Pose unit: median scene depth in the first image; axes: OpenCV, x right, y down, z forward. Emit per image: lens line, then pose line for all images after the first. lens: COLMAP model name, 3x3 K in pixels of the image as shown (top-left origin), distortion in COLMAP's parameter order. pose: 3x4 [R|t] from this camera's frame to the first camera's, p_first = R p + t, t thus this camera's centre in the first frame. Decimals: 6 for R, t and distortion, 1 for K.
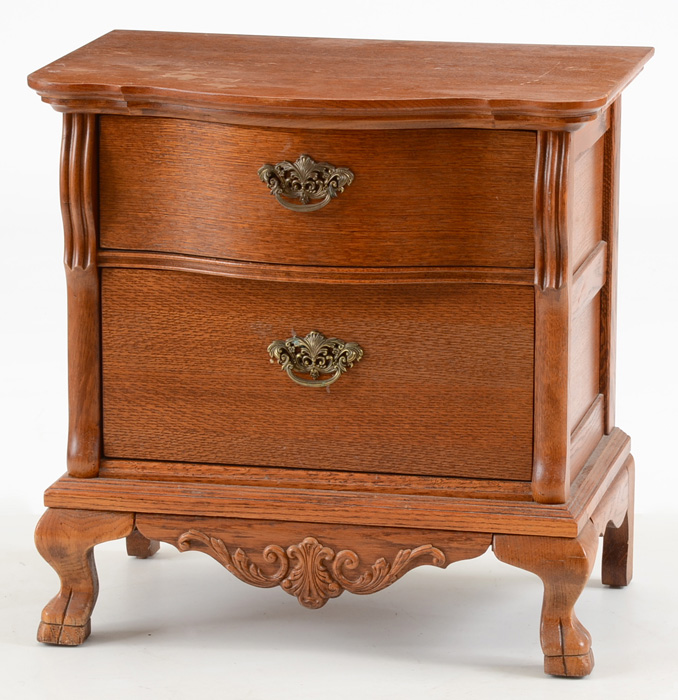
lens RADIAL K [[3945.8, 0, 342.6], [0, 3945.8, 348.4], [0, 0, 1]] dist [0.589765, 0.000000]
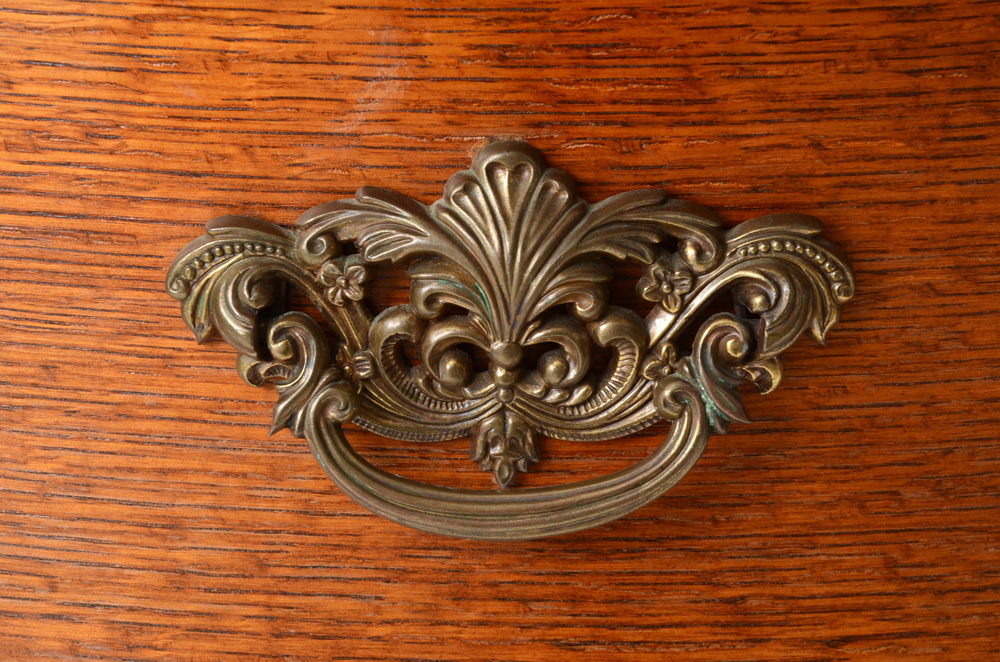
lens RADIAL K [[4070.8, 0, 498.9], [0, 4070.8, 334.0], [0, 0, 1]] dist [1.339126, 0.000000]
pose [[0.979117, -0.063563, 0.193107, -0.038854], [0.052525, 0.996708, 0.061758, -0.051323], [-0.196396, -0.050325, 0.979232, 0.854145]]
